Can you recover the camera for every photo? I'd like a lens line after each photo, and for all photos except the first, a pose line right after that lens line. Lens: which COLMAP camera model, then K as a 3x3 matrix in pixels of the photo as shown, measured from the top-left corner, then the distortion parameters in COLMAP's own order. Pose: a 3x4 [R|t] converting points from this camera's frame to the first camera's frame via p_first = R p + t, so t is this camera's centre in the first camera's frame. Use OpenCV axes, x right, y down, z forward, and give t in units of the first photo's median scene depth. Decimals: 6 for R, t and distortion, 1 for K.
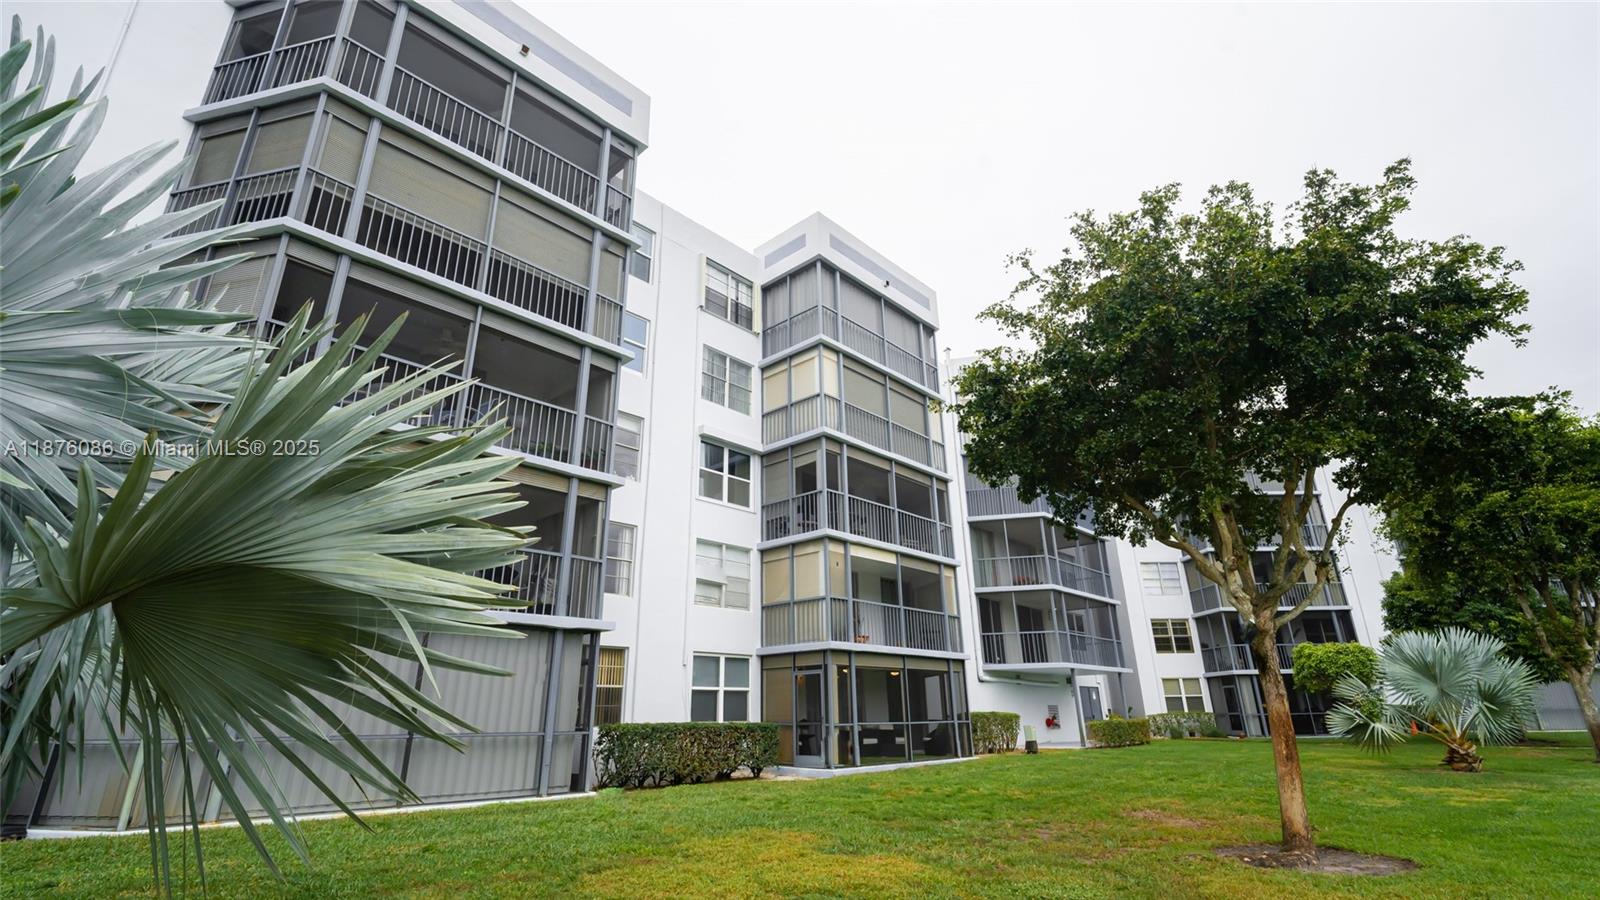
lens RADIAL K [[740.9, 0, 806.9], [0, 740.9, 451.3], [0, 0, 1]] dist [-0.000732, -0.003653]
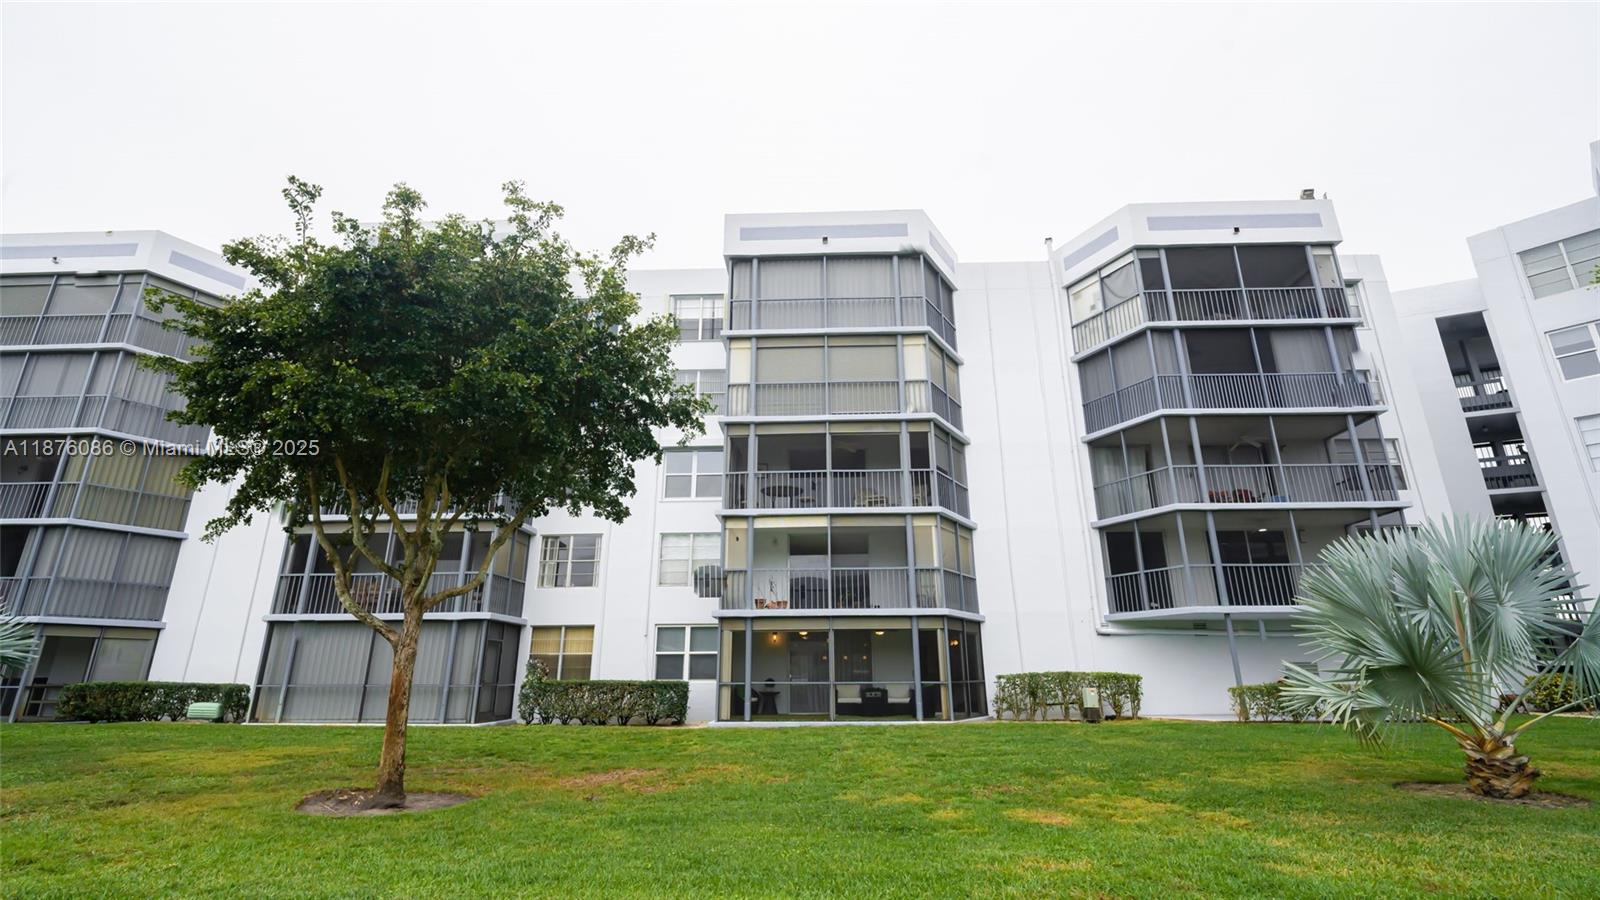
lens RADIAL K [[740.9, 0, 809.1], [0, 740.9, 442.1], [0, 0, 1]] dist [-0.000732, -0.003653]
pose [[0.653498, -0.214779, -0.725817, 0.919620], [0.251794, 0.965972, -0.059139, 0.103357], [0.713821, -0.144109, 0.685341, 0.340232]]
